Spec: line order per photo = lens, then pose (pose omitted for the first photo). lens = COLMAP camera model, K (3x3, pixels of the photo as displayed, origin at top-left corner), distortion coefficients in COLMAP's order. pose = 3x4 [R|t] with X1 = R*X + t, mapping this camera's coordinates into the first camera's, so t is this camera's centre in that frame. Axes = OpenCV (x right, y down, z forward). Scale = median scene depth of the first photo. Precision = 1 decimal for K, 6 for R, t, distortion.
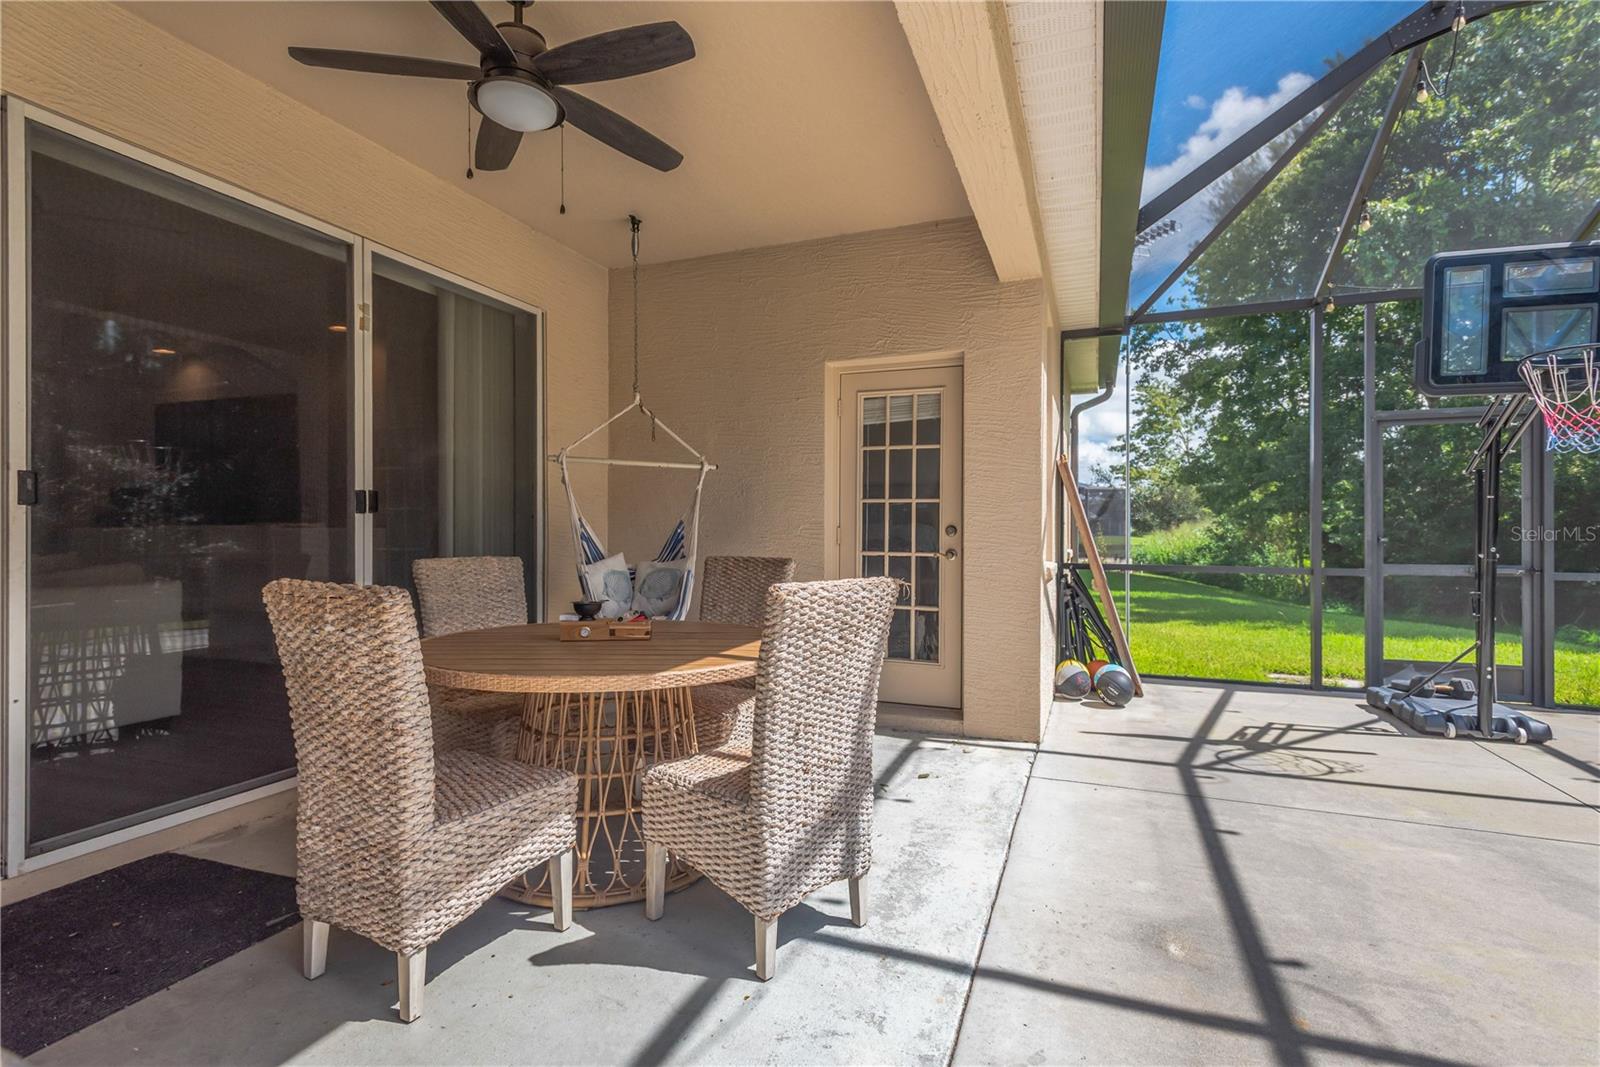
lens RADIAL K [[751.7, 0, 809.1], [0, 751.7, 530.9], [0, 0, 1]] dist [0.008385, -0.000315]
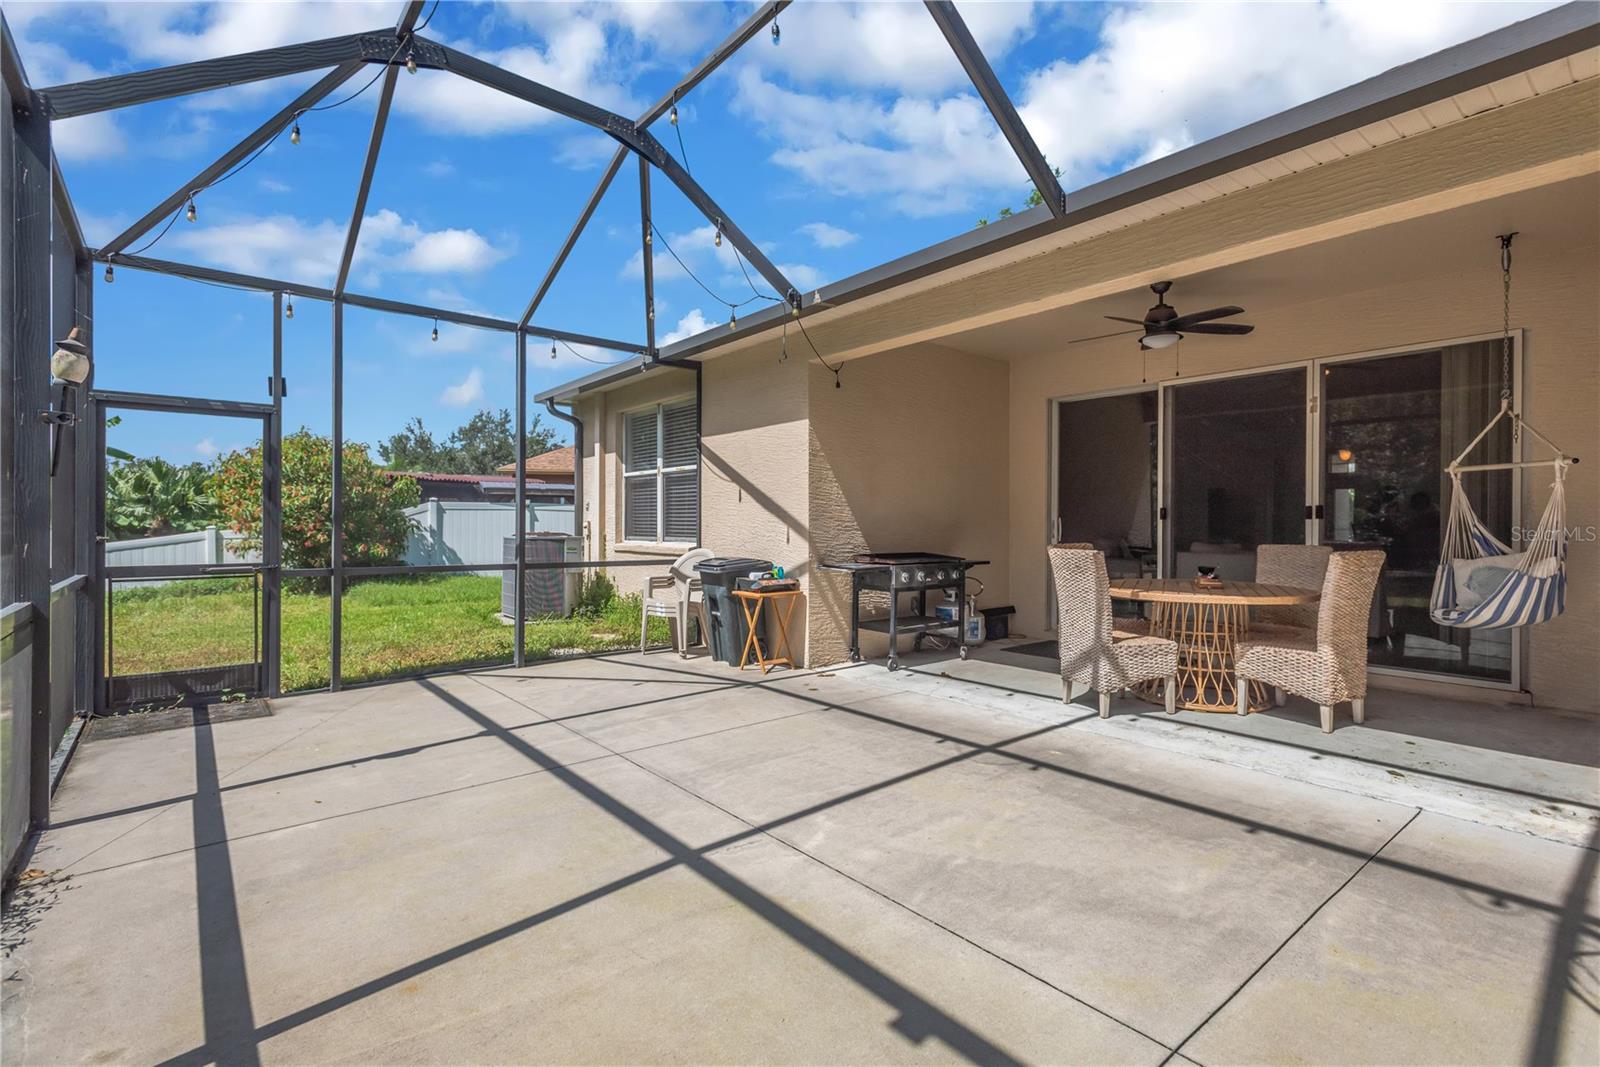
lens RADIAL K [[751.7, 0, 803.0], [0, 751.7, 526.4], [0, 0, 1]] dist [0.008385, -0.000315]
pose [[-0.495758, -0.011443, -0.868385, 1.635972], [-0.023102, 0.999733, 0.000015, 0.021723], [0.868153, 0.020069, -0.495890, 0.942266]]
